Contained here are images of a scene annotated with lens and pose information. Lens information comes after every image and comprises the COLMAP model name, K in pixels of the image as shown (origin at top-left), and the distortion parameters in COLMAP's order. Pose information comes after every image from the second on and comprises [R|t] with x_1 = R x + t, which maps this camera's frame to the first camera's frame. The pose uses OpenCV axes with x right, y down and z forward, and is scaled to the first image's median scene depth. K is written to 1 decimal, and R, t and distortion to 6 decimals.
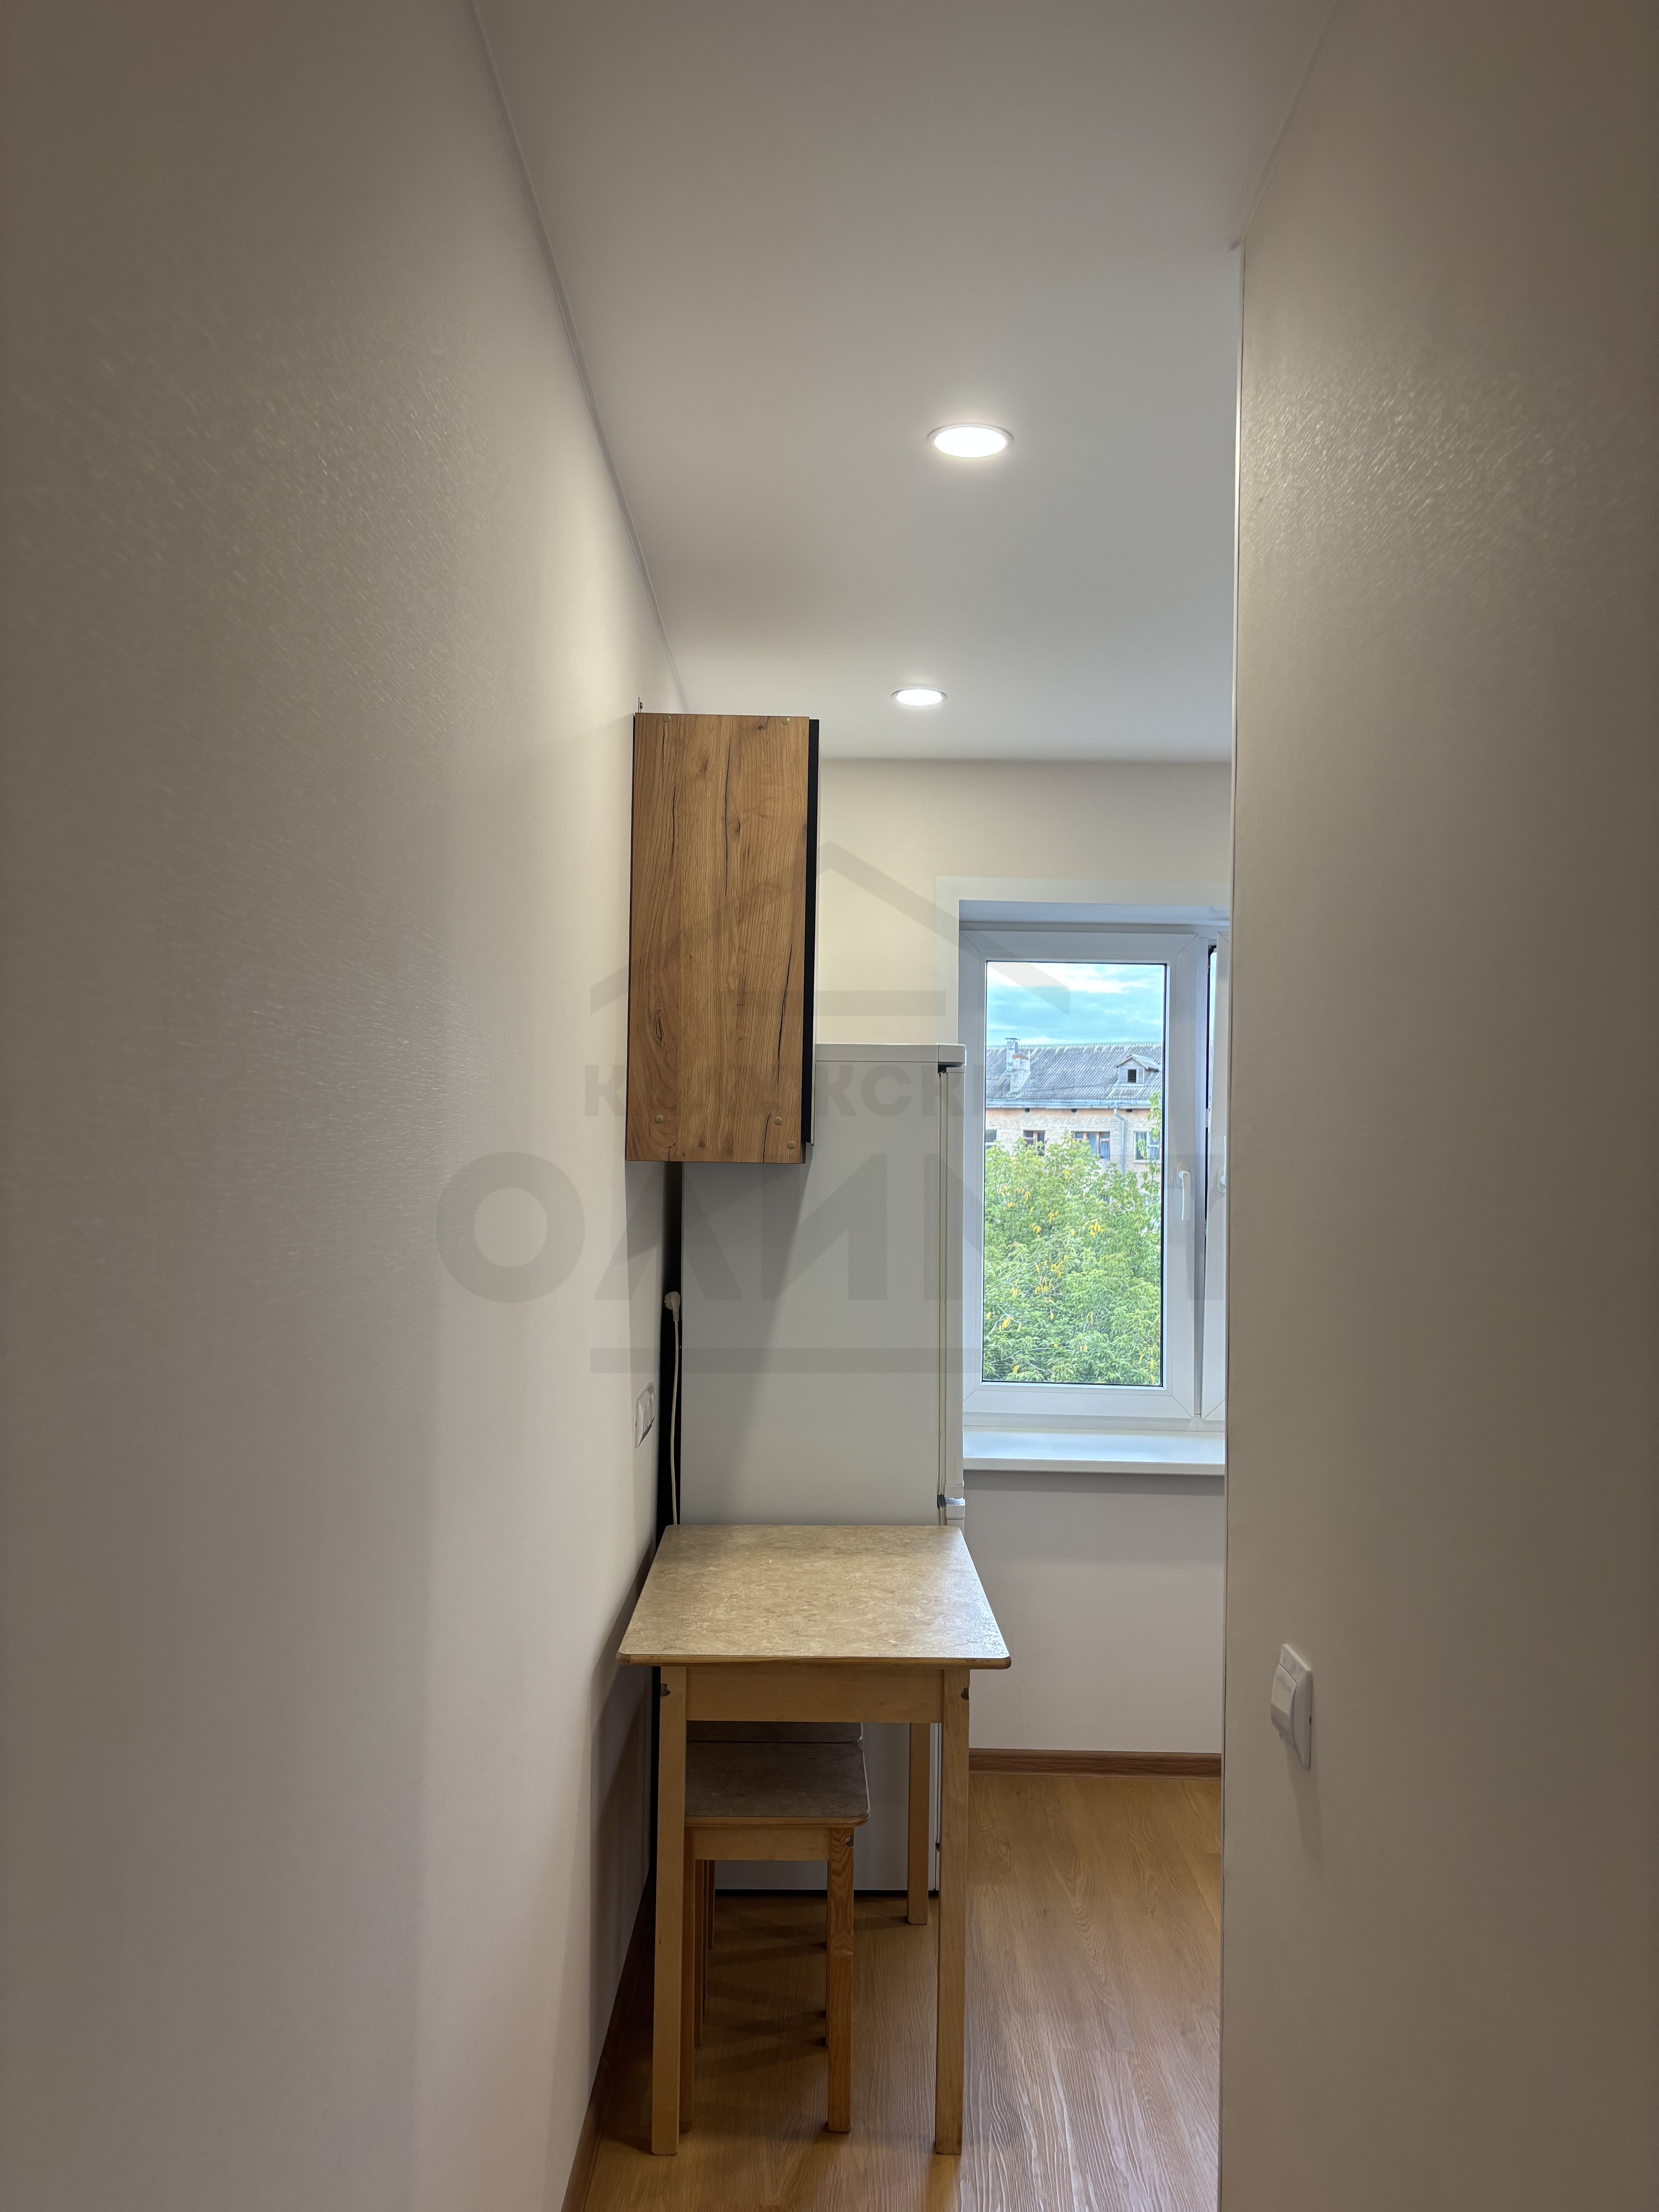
lens RADIAL K [[1661.3, 0, 839.1], [0, 1661.3, 1146.5], [0, 0, 1]] dist [0.069526, 0.001010]
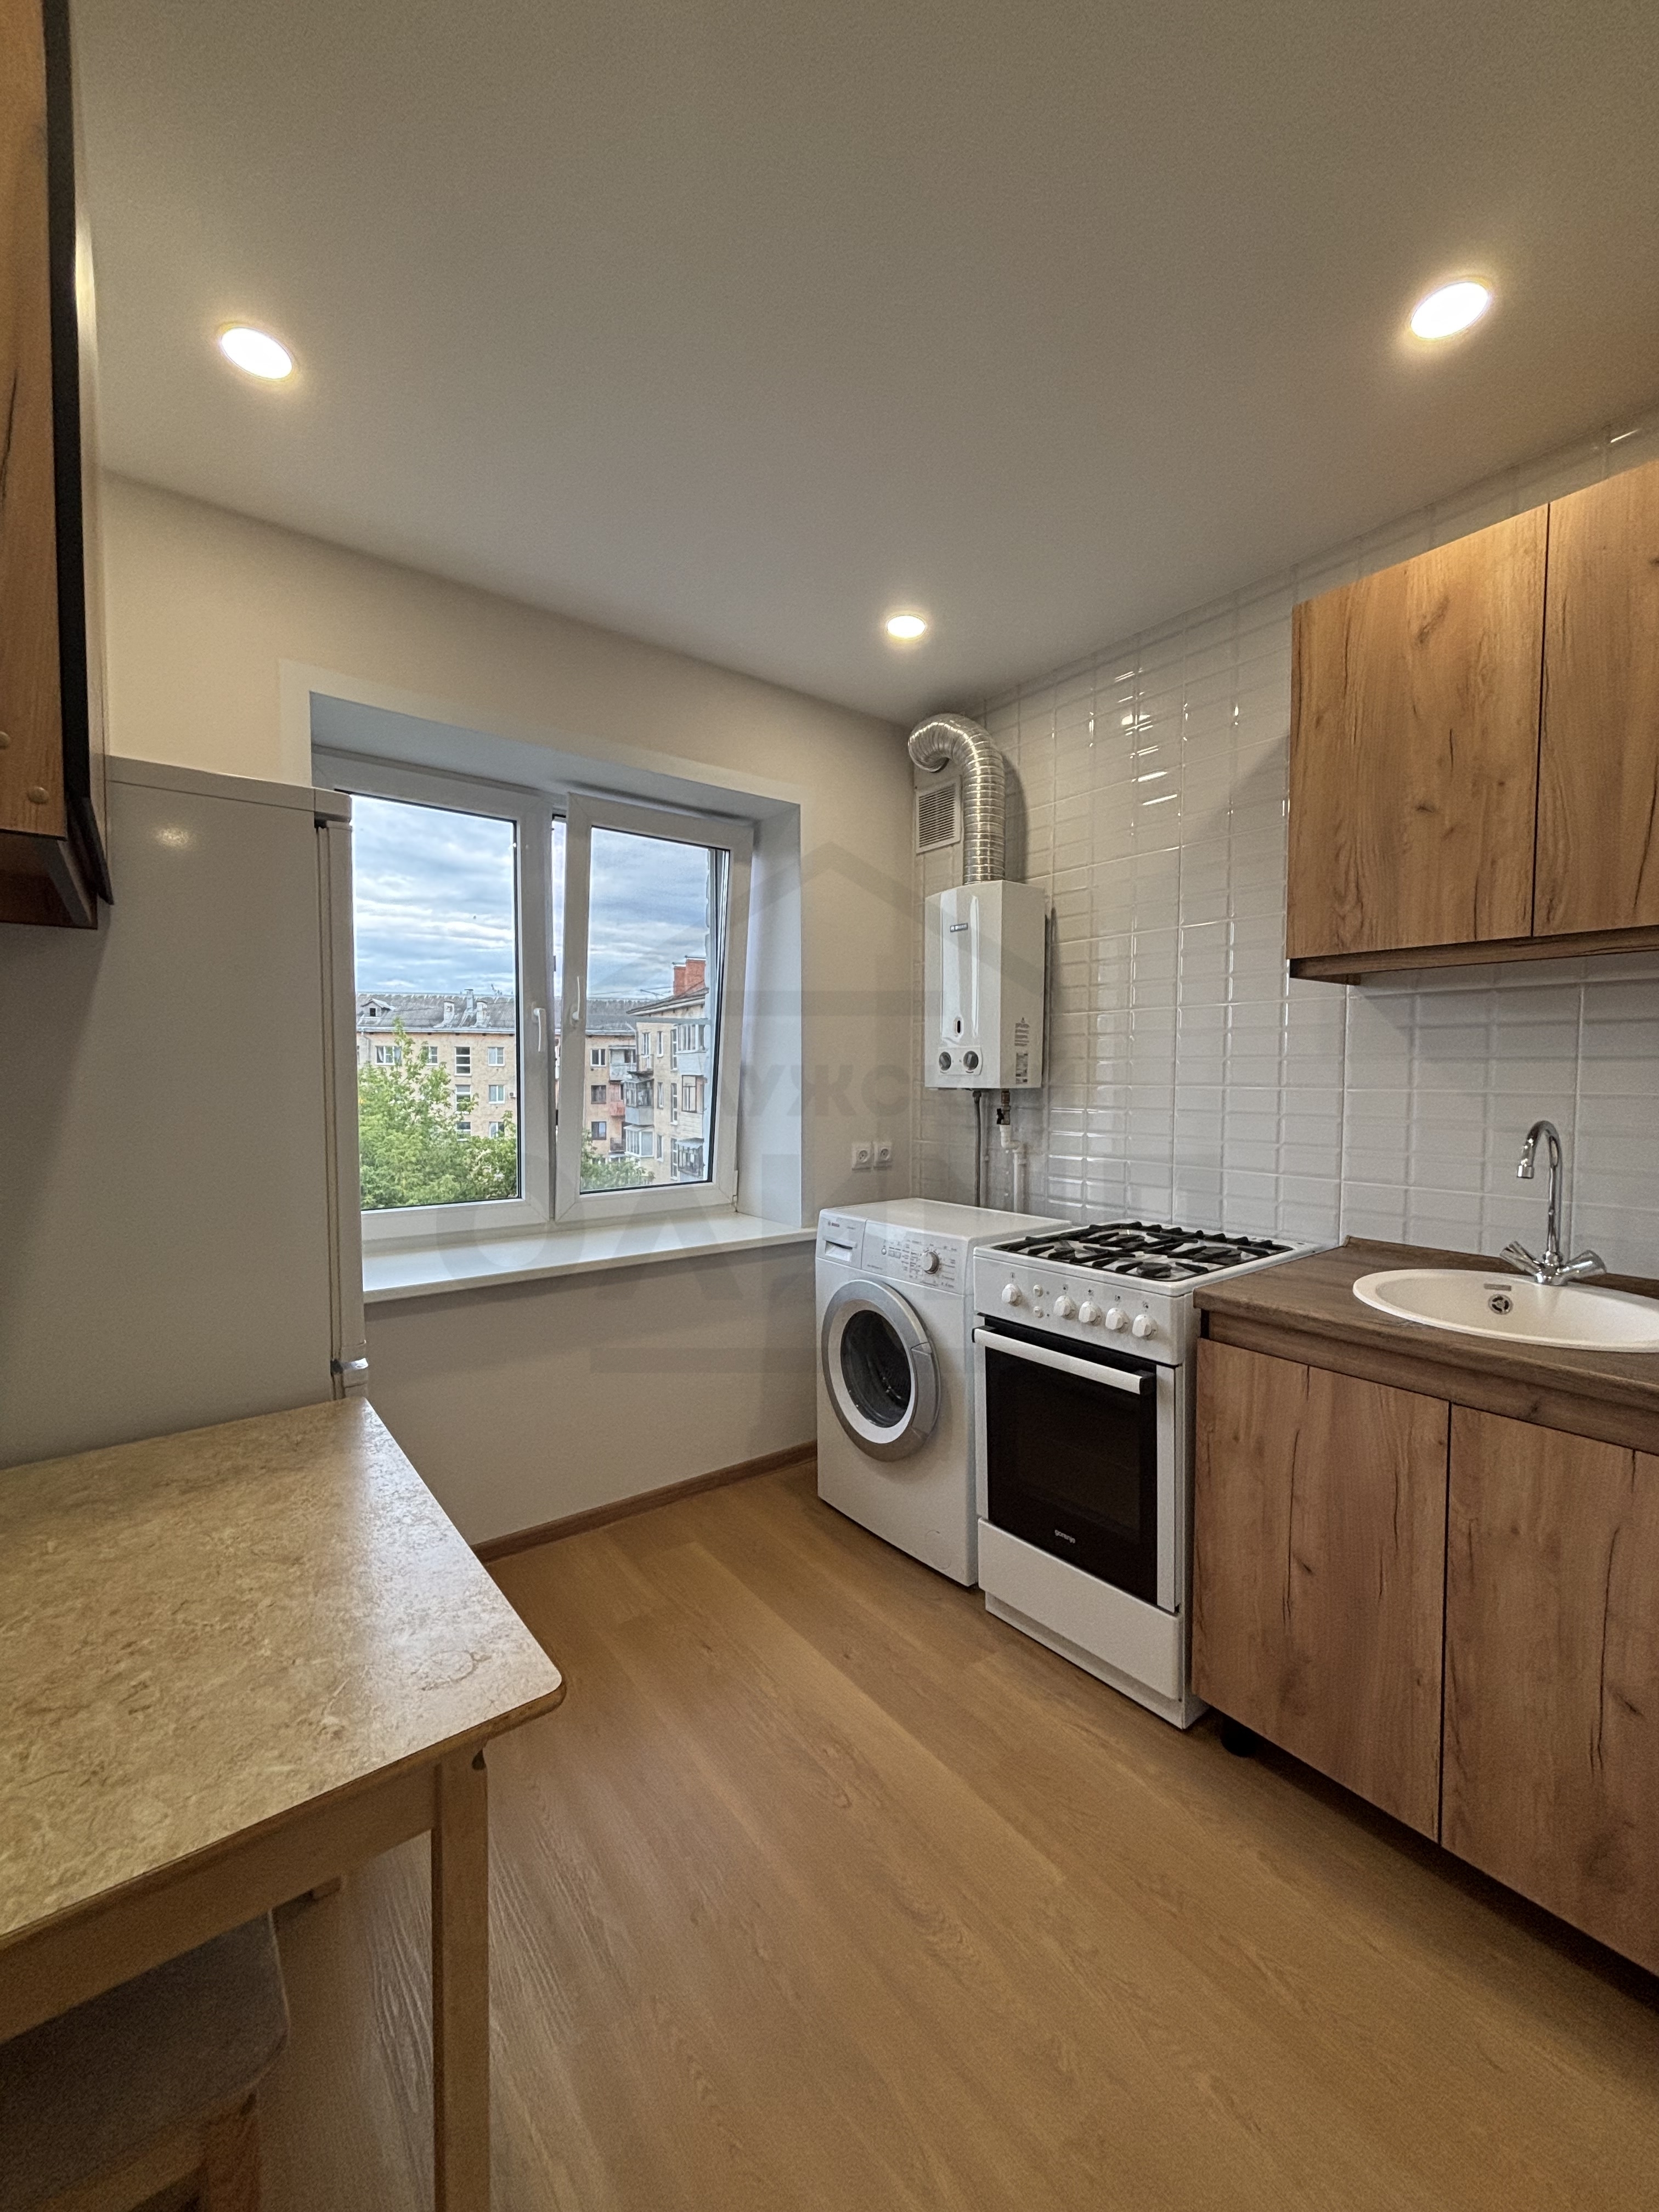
lens RADIAL K [[894.3, 0, 831.5], [0, 894.3, 1107.0], [0, 0, 1]] dist [-0.004544, 0.002277]
pose [[0.796867, -0.039021, 0.602894, -0.004080], [0.004796, 0.998289, 0.058274, 0.072571], [-0.604136, -0.043545, 0.795690, 0.598515]]
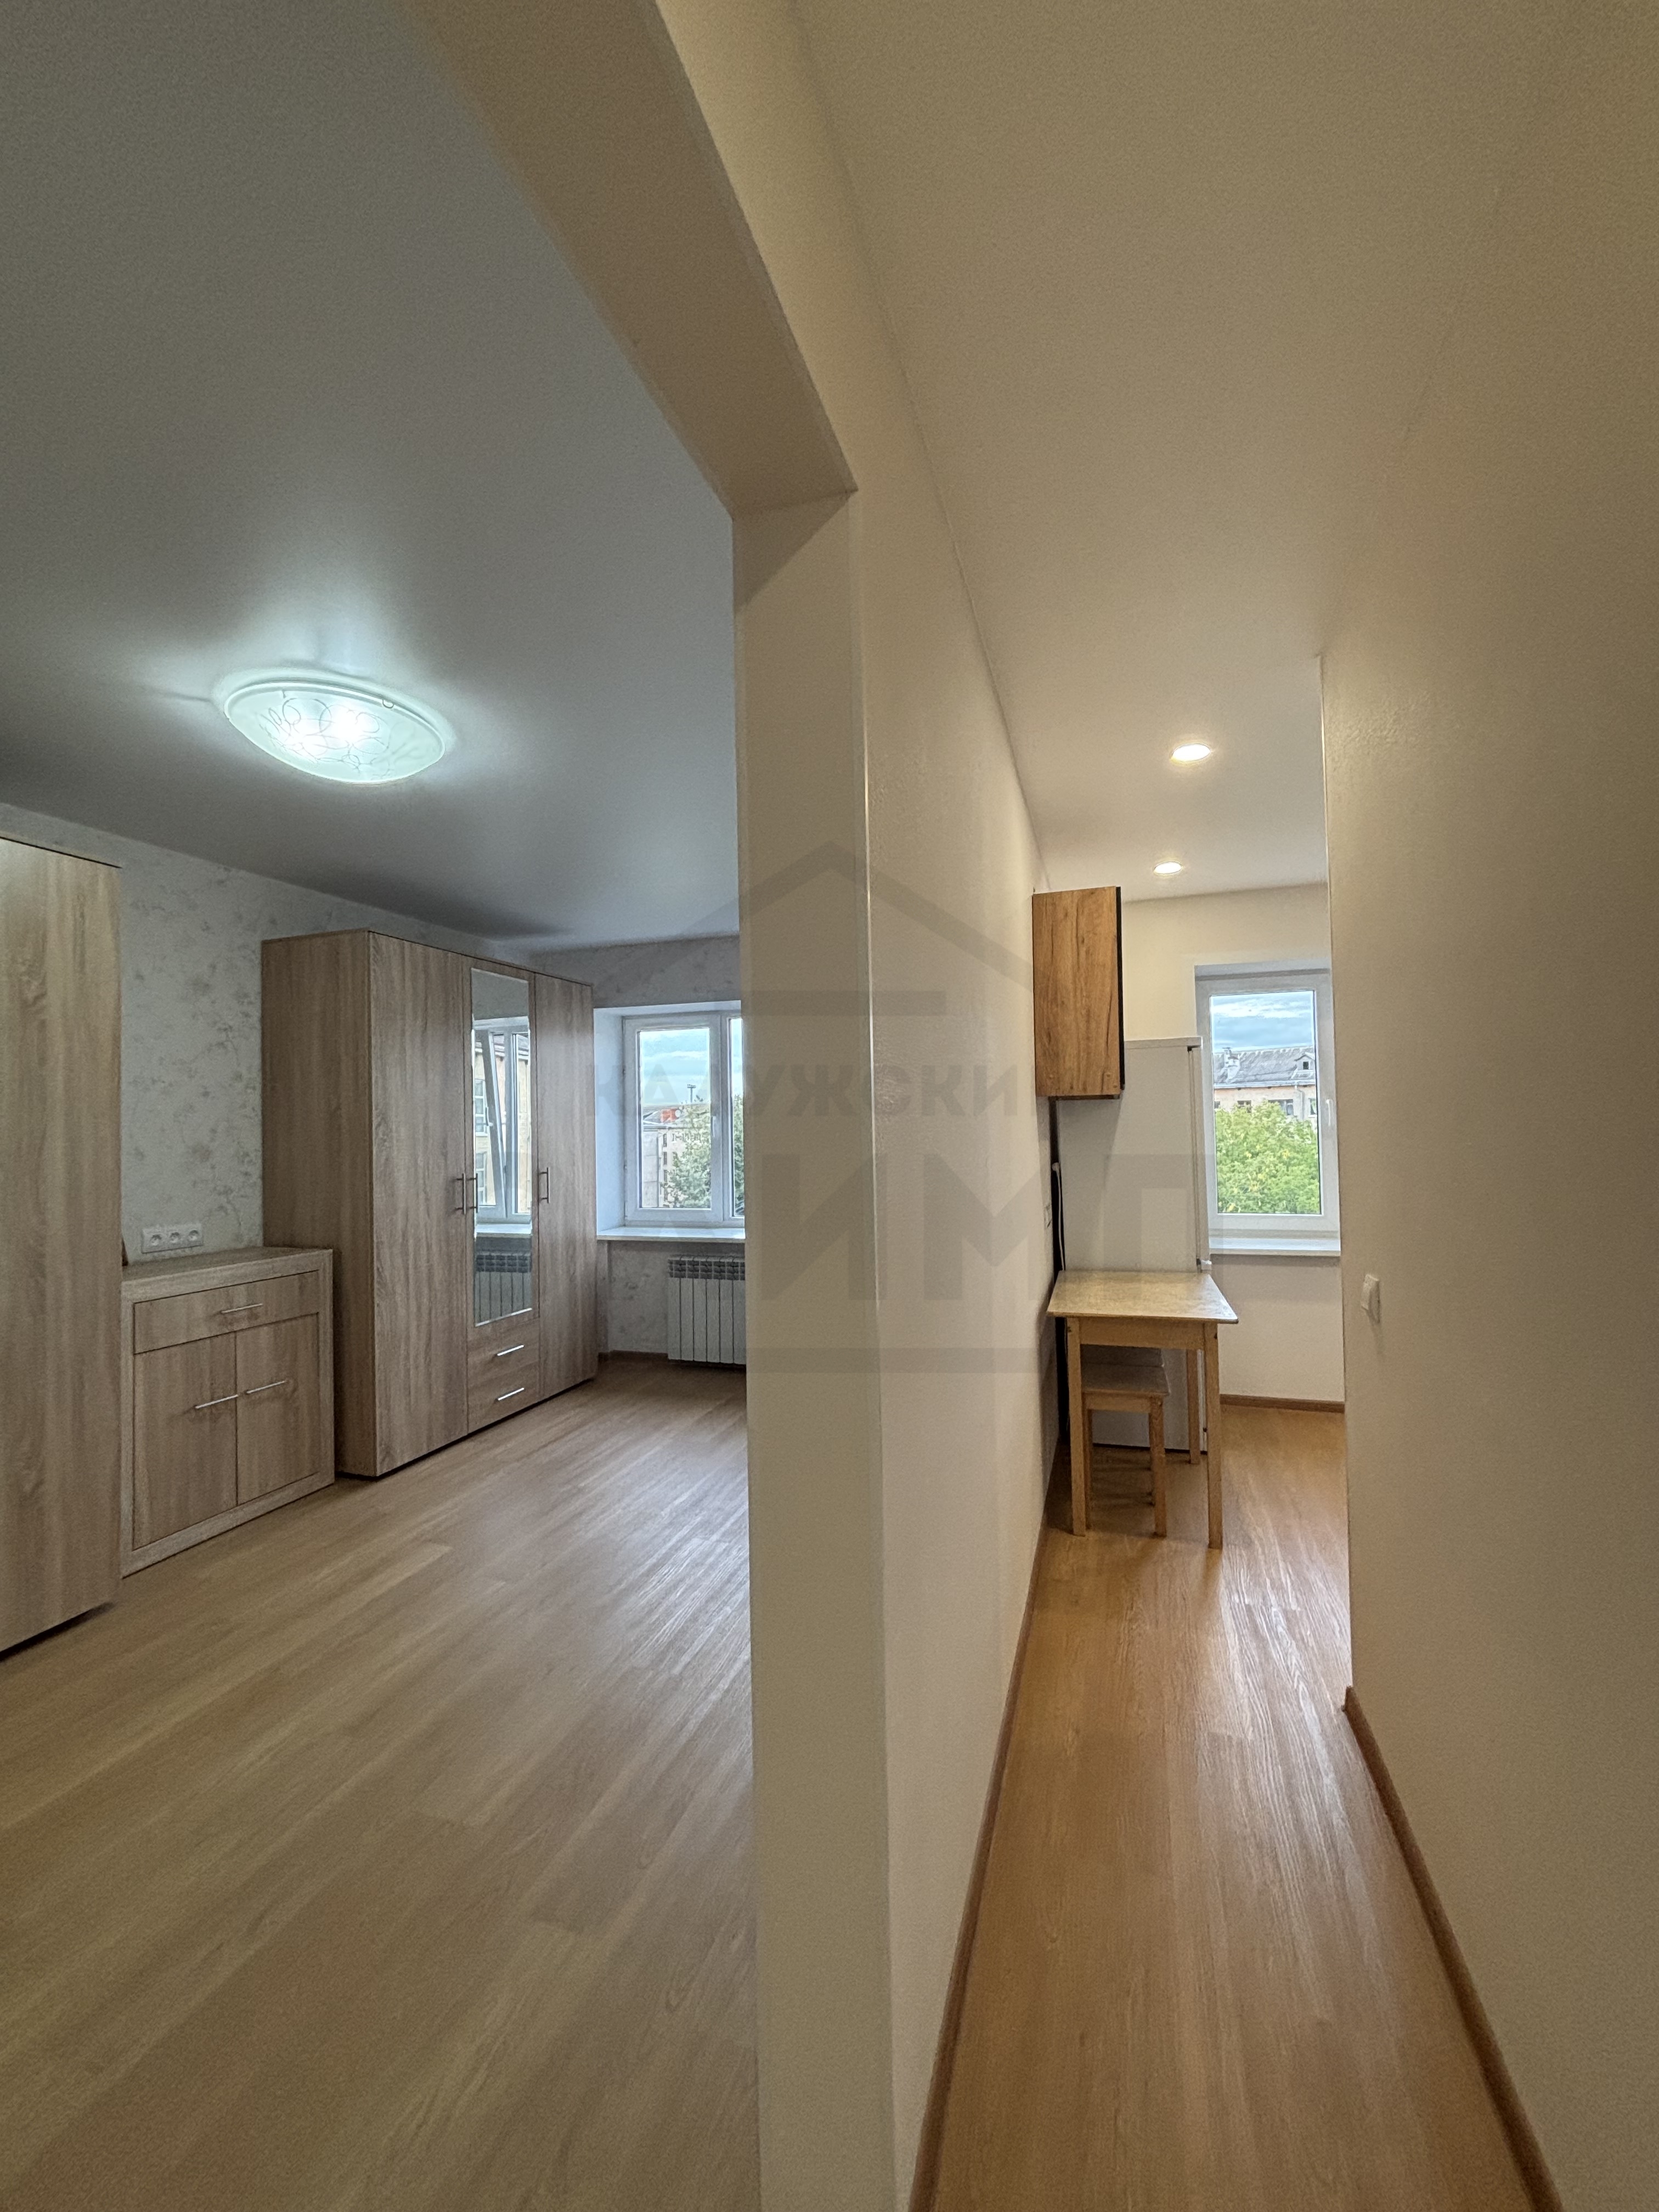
lens RADIAL K [[894.3, 0, 836.2], [0, 894.3, 1111.9], [0, 0, 1]] dist [-0.004544, 0.002277]
pose [[0.950678, -0.045633, -0.306804, -0.018087], [0.042067, 0.998948, -0.018229, 0.037566], [0.307314, 0.004423, 0.951598, -0.193288]]
